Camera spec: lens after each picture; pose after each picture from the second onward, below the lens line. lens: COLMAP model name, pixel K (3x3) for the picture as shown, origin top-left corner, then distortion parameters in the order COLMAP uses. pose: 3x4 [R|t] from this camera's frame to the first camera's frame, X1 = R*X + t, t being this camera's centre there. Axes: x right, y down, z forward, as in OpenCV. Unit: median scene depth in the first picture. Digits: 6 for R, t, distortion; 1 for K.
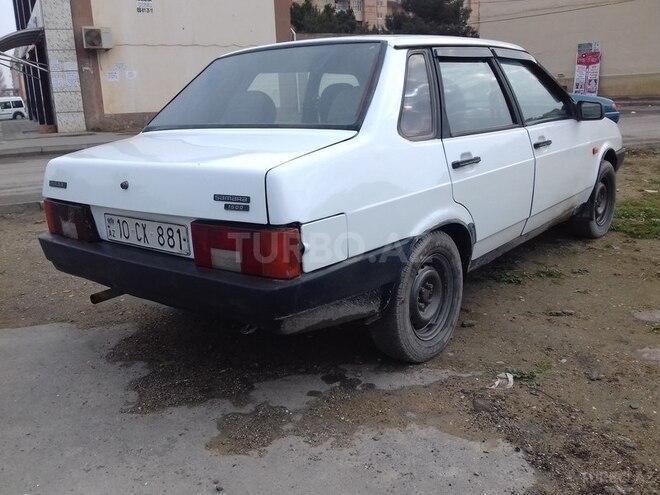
lens RADIAL K [[597.8, 0, 330.0], [0, 597.8, 247.5], [0, 0, 1]] dist [0.097434, -0.193797]
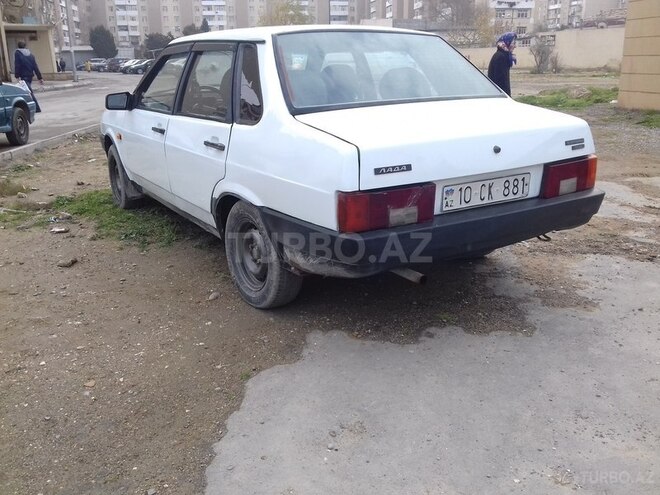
lens RADIAL K [[597.8, 0, 330.0], [0, 597.8, 247.5], [0, 0, 1]] dist [0.097434, -0.193797]
pose [[0.330270, -0.238820, 0.913174, -1.522454], [0.230897, 0.958510, 0.167168, -0.188020], [-0.915209, 0.155639, 0.371710, 0.888412]]
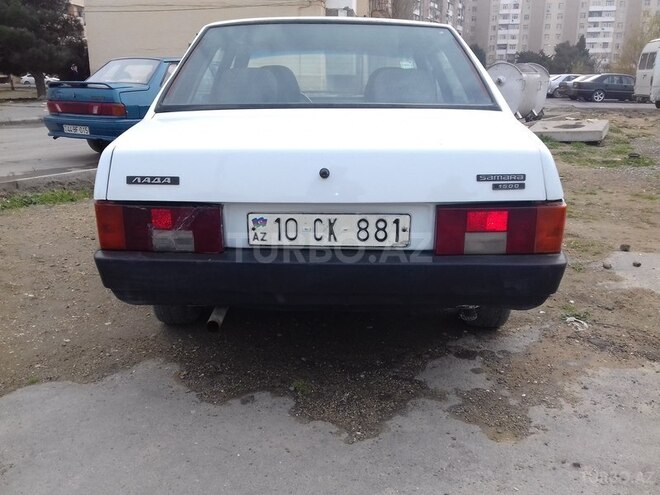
lens RADIAL K [[597.8, 0, 330.0], [0, 597.8, 247.5], [0, 0, 1]] dist [0.097434, -0.193797]
pose [[0.791744, -0.114703, 0.599987, -0.834311], [0.110588, 0.992897, 0.043886, -0.036894], [-0.600759, 0.031605, 0.798805, 0.338974]]
